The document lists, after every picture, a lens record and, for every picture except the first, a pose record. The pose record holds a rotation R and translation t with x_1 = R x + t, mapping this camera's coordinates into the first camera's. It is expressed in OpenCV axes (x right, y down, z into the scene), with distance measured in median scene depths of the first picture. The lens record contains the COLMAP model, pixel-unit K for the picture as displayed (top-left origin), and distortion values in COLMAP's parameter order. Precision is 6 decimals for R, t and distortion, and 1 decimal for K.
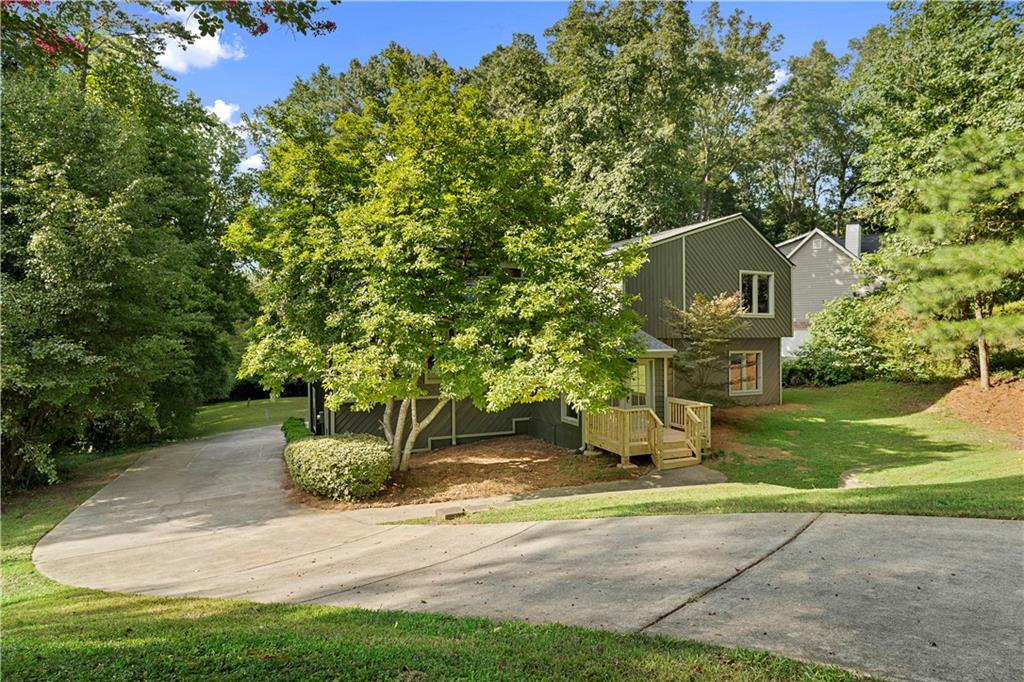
lens RADIAL K [[563.0, 0, 512.0], [0, 563.0, 341.0], [0, 0, 1]] dist [0.003105, 0.000237]
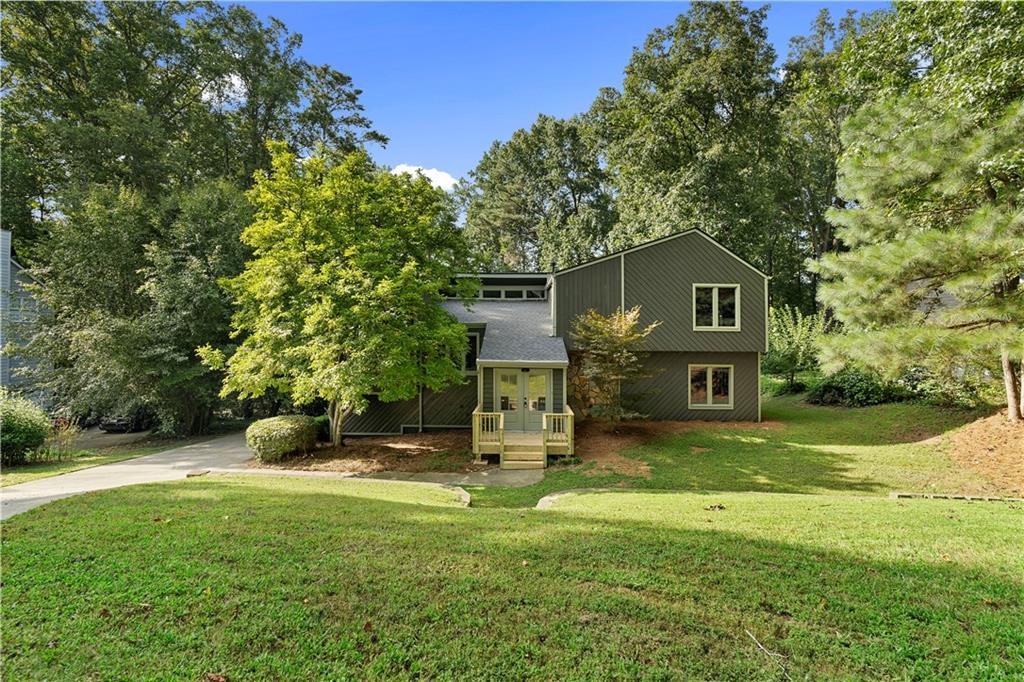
lens RADIAL K [[463.0, 0, 512.0], [0, 463.0, 341.0], [0, 0, 1]] dist [-0.007499, -0.000049]
pose [[0.905317, 0.004464, -0.424714, 0.453302], [-0.012380, 0.999797, -0.015880, -0.006868], [0.424557, 0.019634, 0.905188, 0.117099]]
